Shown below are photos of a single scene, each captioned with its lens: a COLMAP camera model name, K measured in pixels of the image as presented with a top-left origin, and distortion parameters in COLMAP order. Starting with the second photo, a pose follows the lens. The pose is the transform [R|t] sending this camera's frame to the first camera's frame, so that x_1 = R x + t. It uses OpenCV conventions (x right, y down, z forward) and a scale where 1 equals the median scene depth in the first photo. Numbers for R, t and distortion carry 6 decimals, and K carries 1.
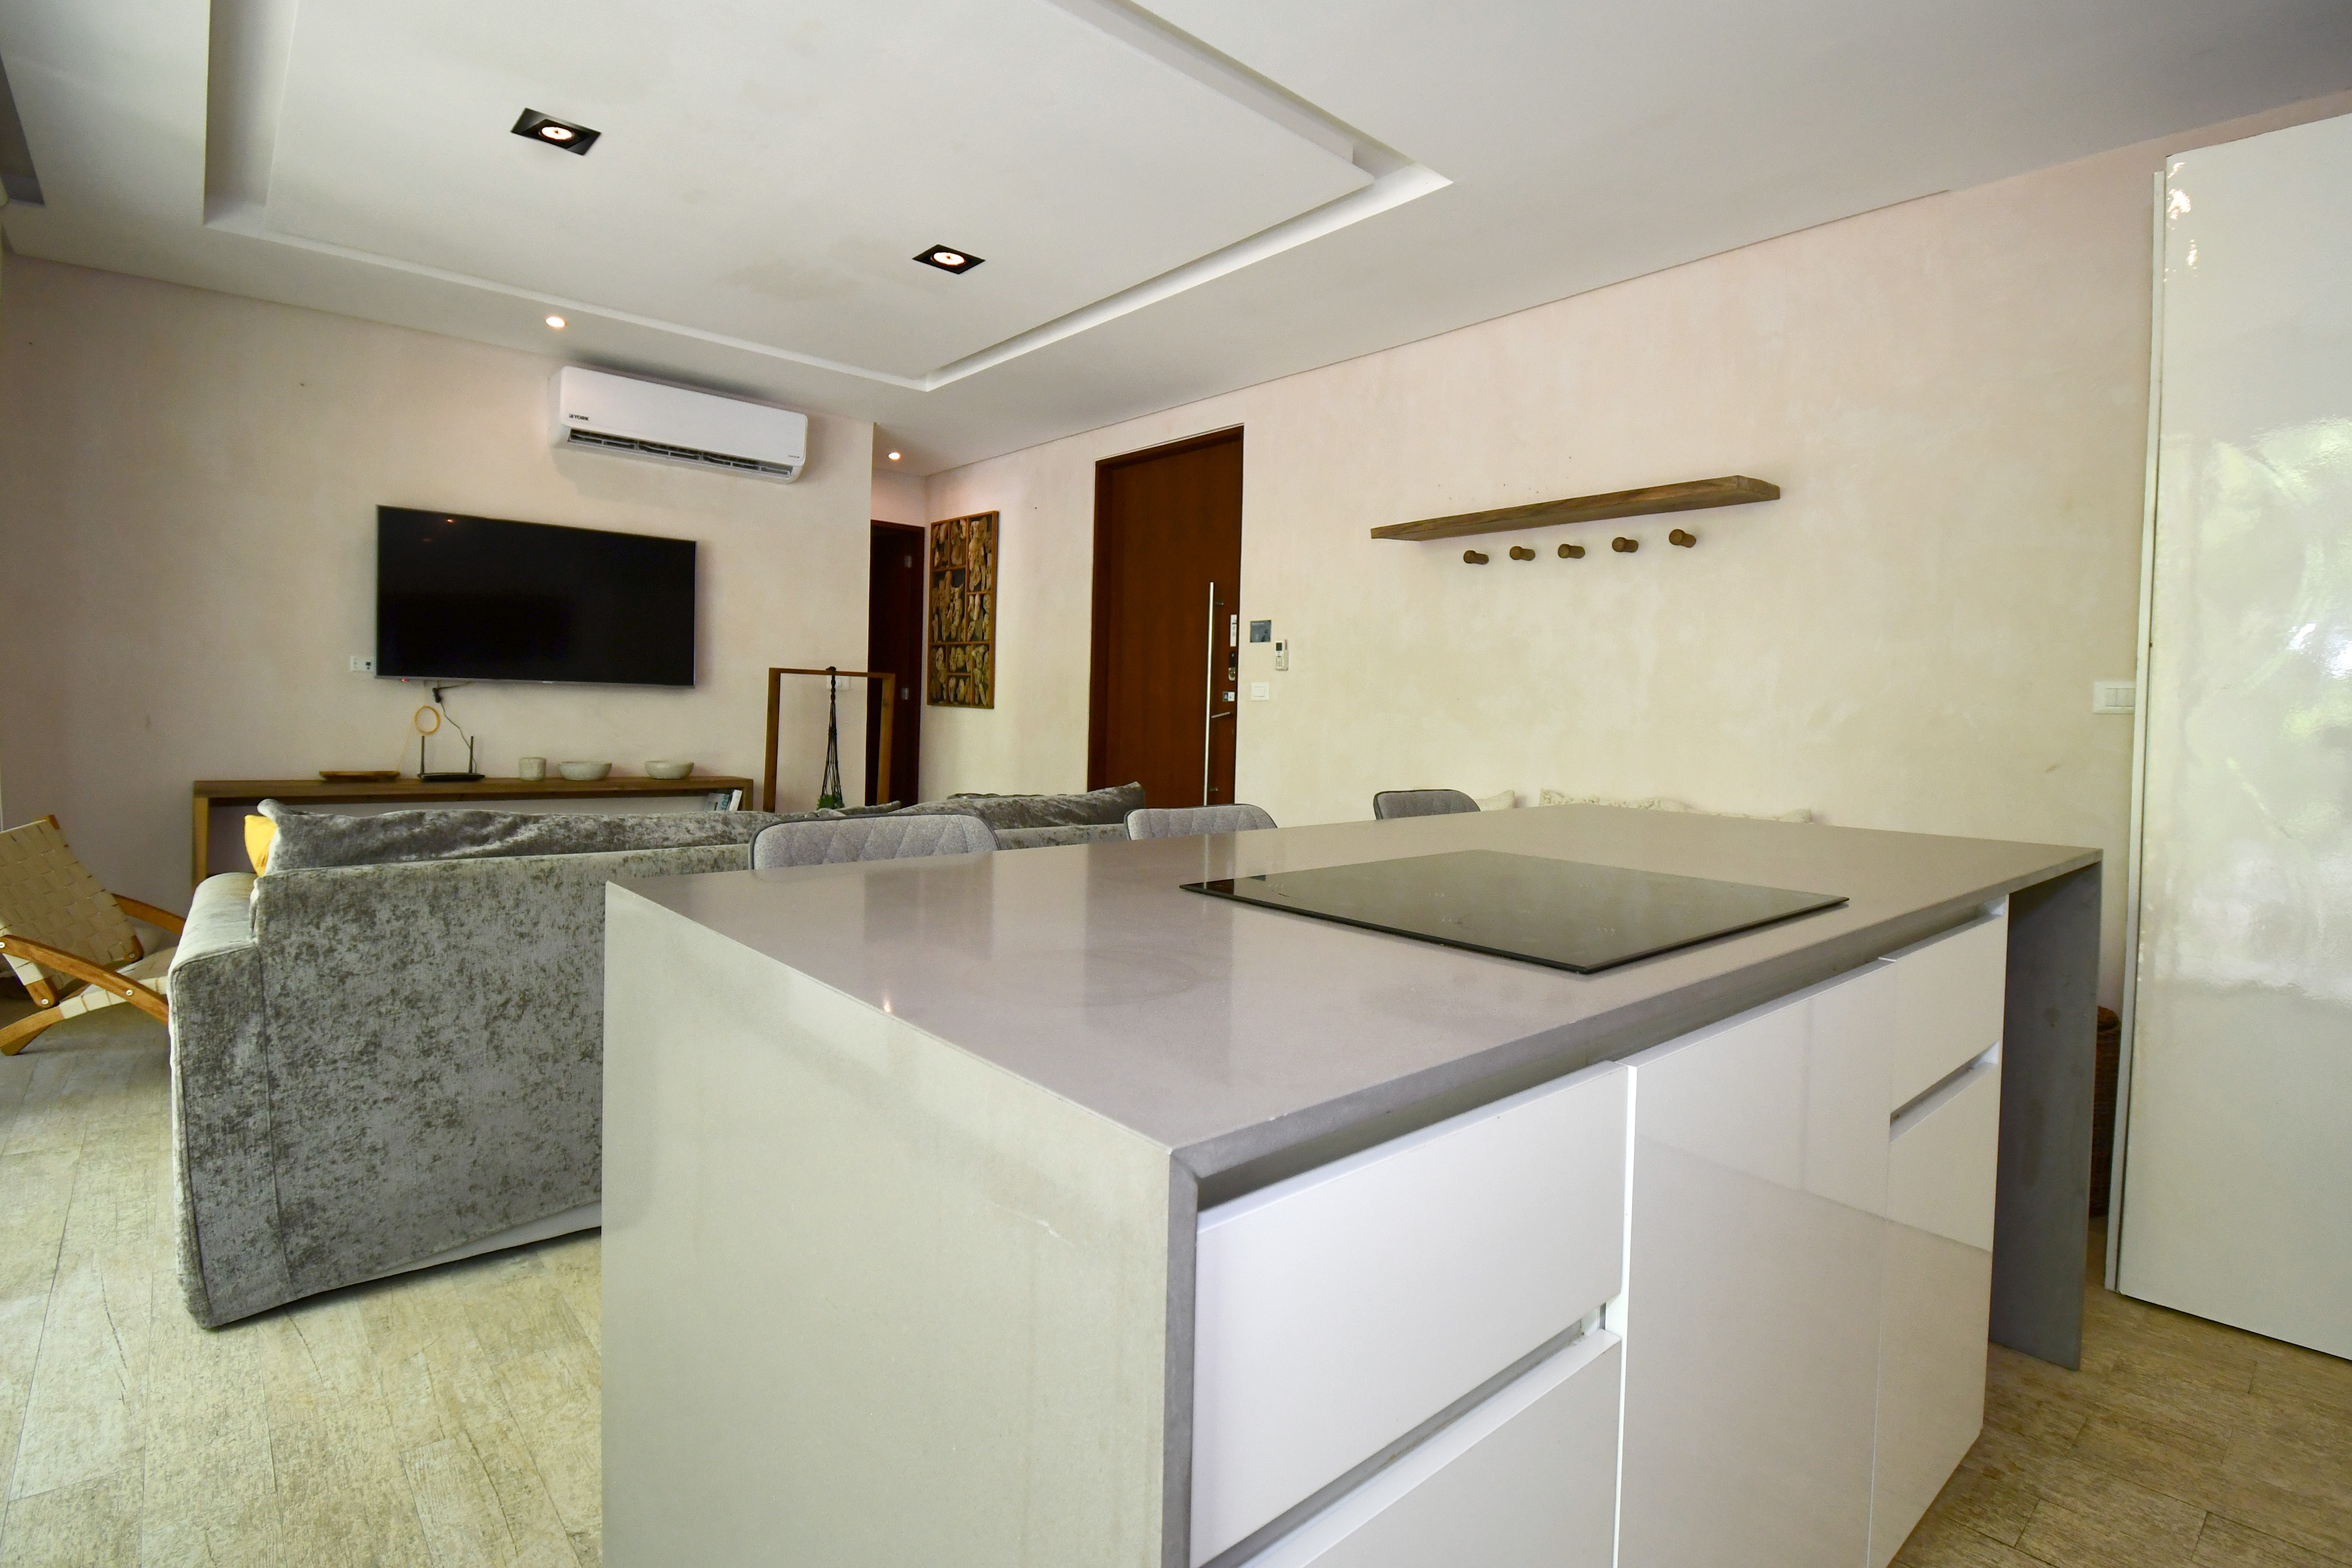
lens RADIAL K [[1079.8, 0, 1184.9], [0, 1079.8, 770.3], [0, 0, 1]] dist [-0.004469, -0.010082]
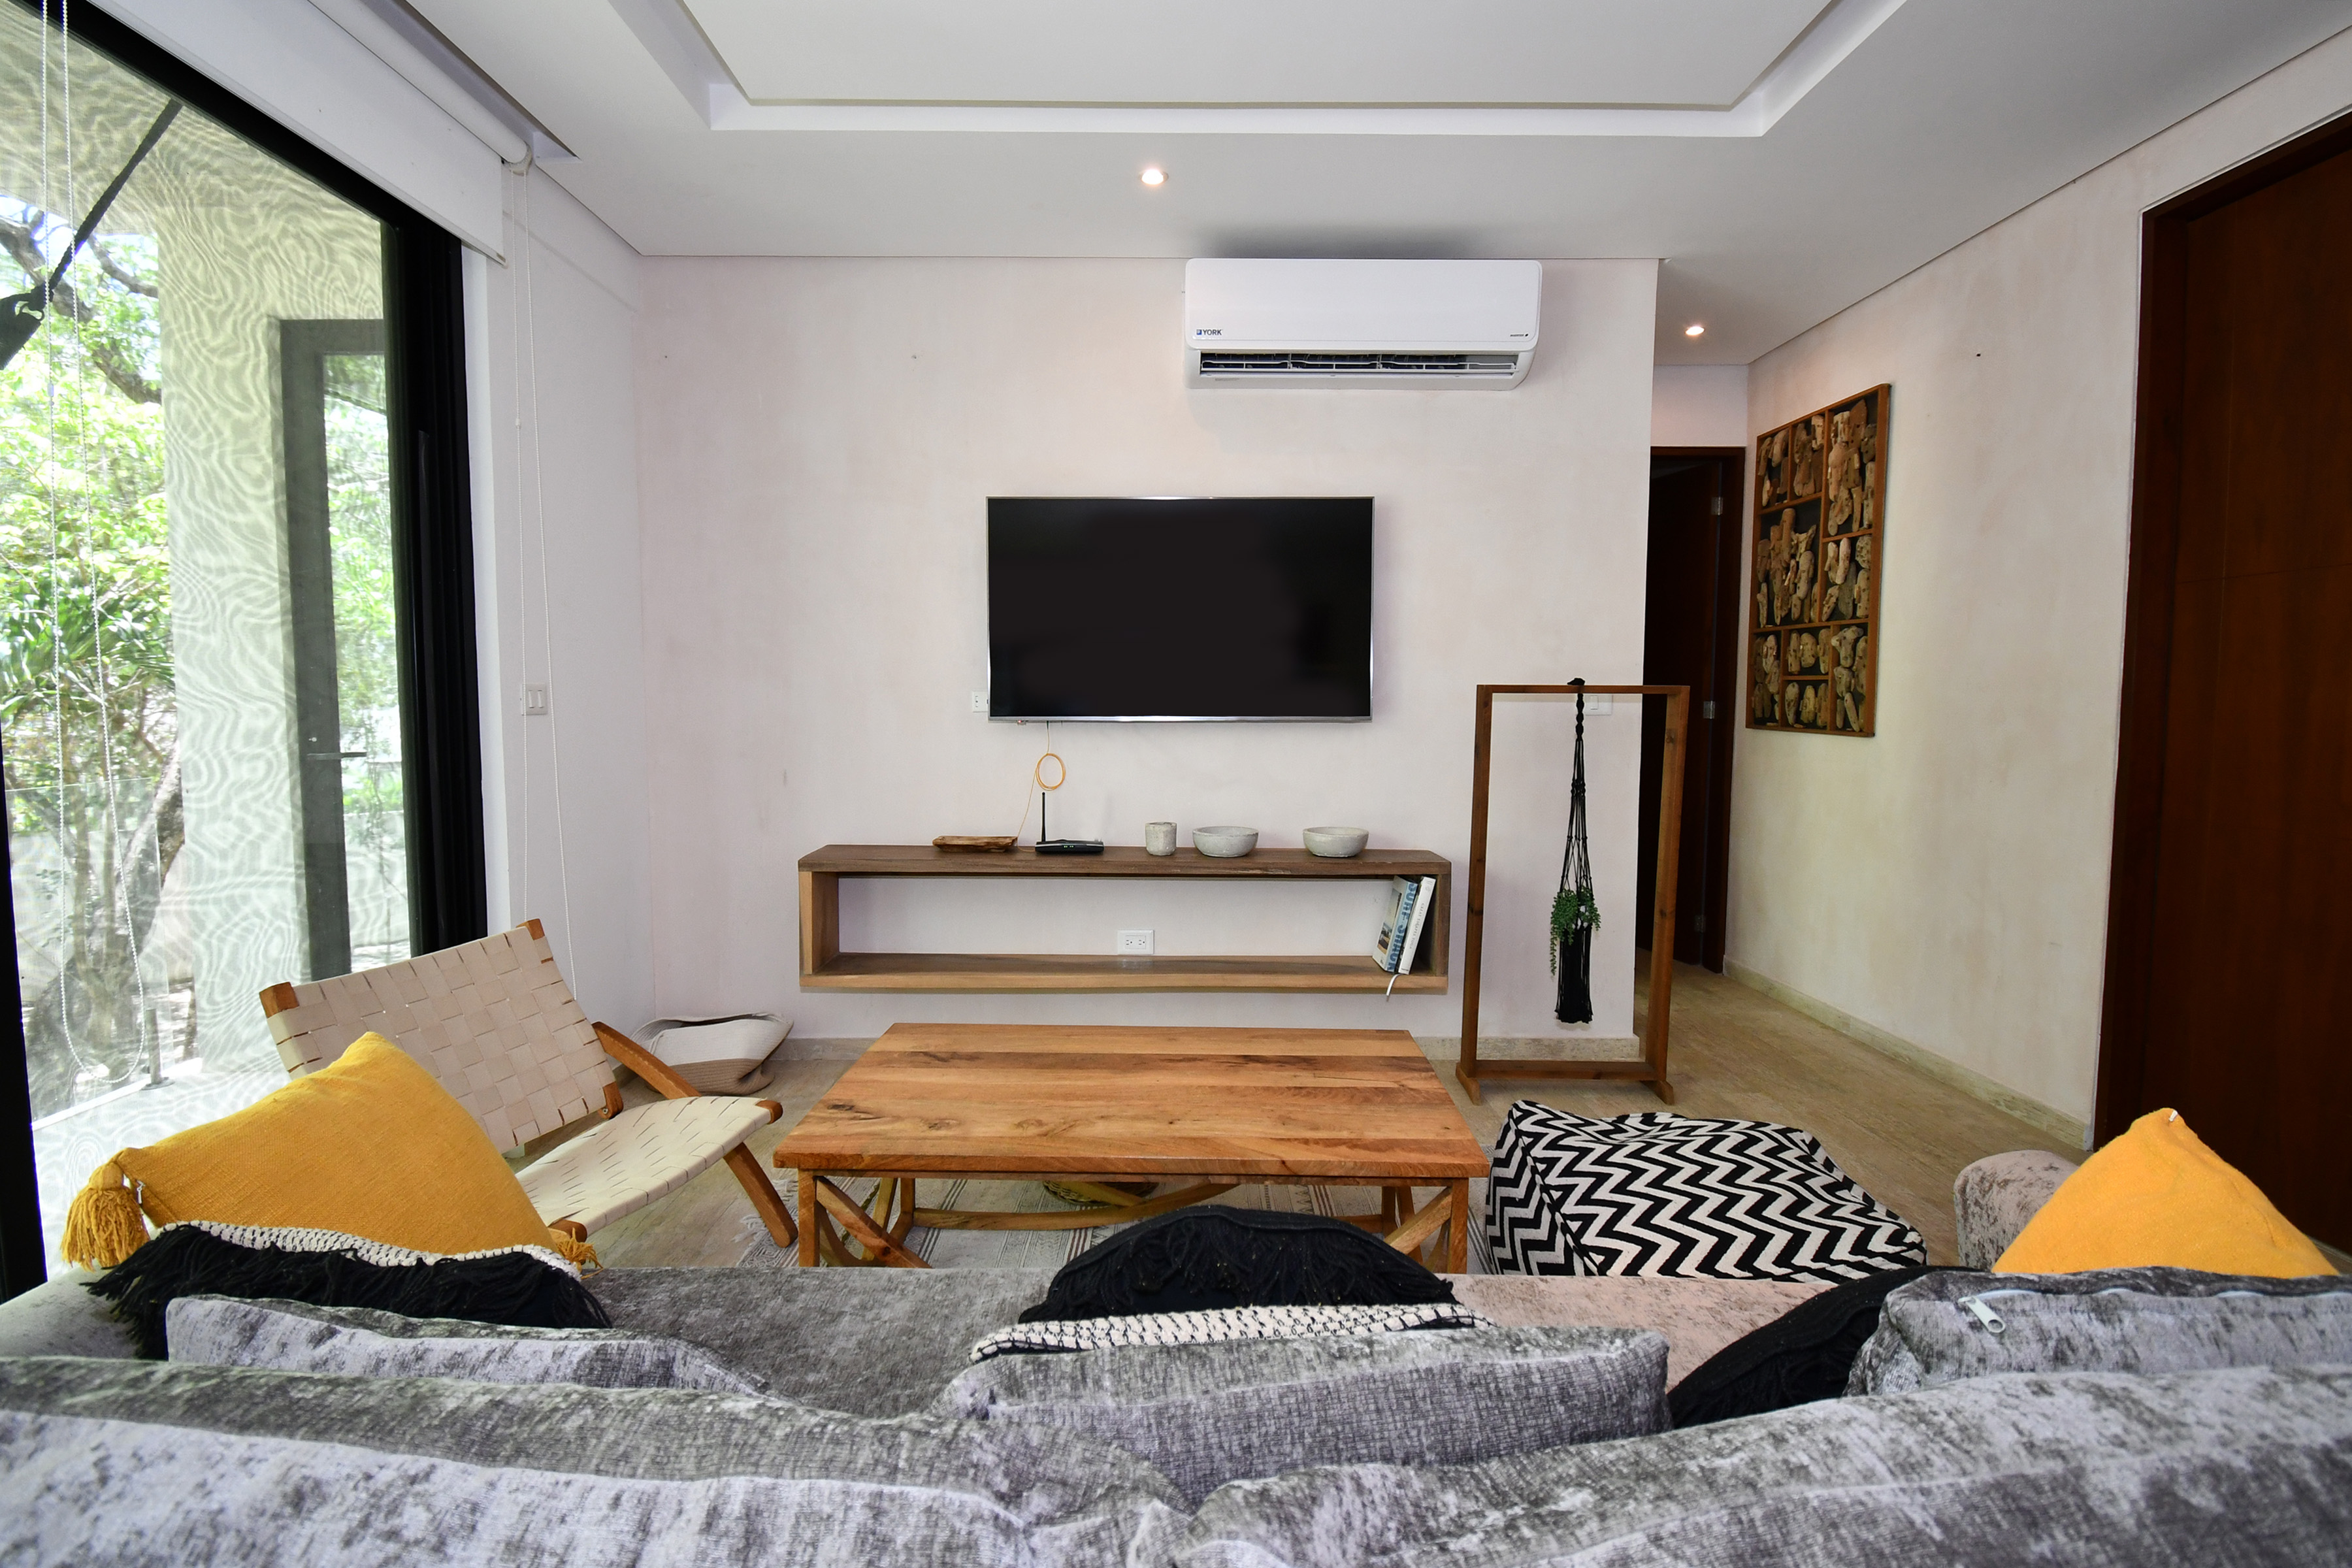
lens RADIAL K [[1079.8, 0, 1216.0], [0, 1079.8, 784.5], [0, 0, 1]] dist [-0.004469, -0.010082]
pose [[0.777187, 0.017577, -0.629024, -0.088404], [-0.010383, 0.999832, 0.015111, -0.036495], [0.629184, -0.005213, 0.777239, 0.338245]]
